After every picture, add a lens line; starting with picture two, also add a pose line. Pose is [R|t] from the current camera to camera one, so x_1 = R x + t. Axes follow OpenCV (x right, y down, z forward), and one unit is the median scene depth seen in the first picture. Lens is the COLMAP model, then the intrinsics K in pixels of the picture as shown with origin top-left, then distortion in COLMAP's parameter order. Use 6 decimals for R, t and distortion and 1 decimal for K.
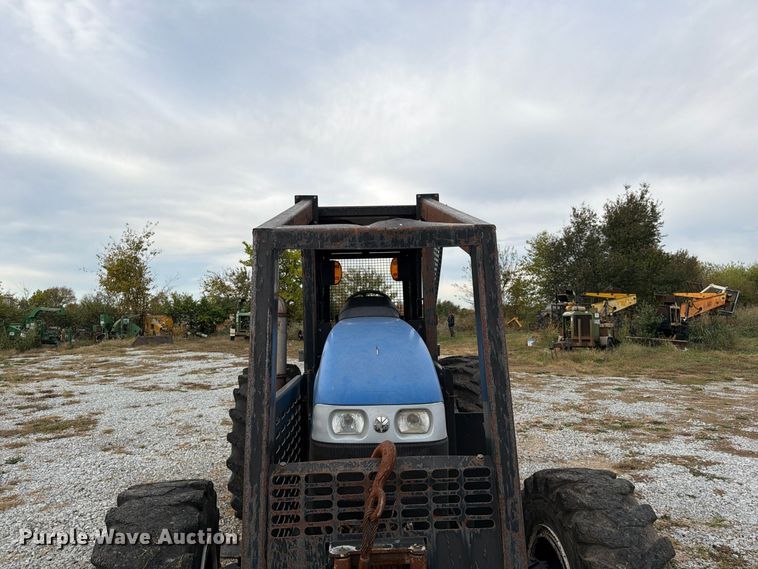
lens RADIAL K [[537.9, 0, 381.4], [0, 537.9, 286.2], [0, 0, 1]] dist [0.014722, -0.018775]
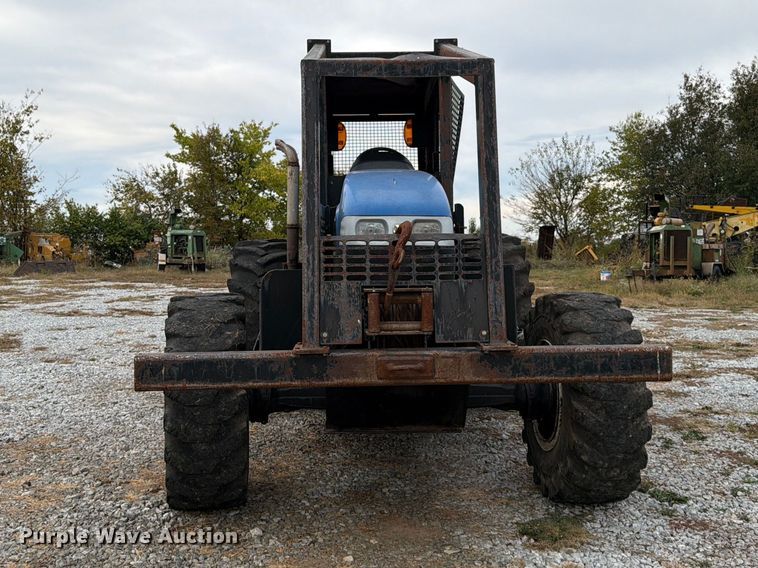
lens RADIAL K [[860.1, 0, 376.3], [0, 860.1, 276.3], [0, 0, 1]] dist [0.139306, -0.373854]
pose [[0.999928, 0.010562, -0.005707, -0.004779], [-0.010061, 0.996614, 0.081604, 0.024528], [0.006550, -0.081541, 0.996648, -0.113013]]
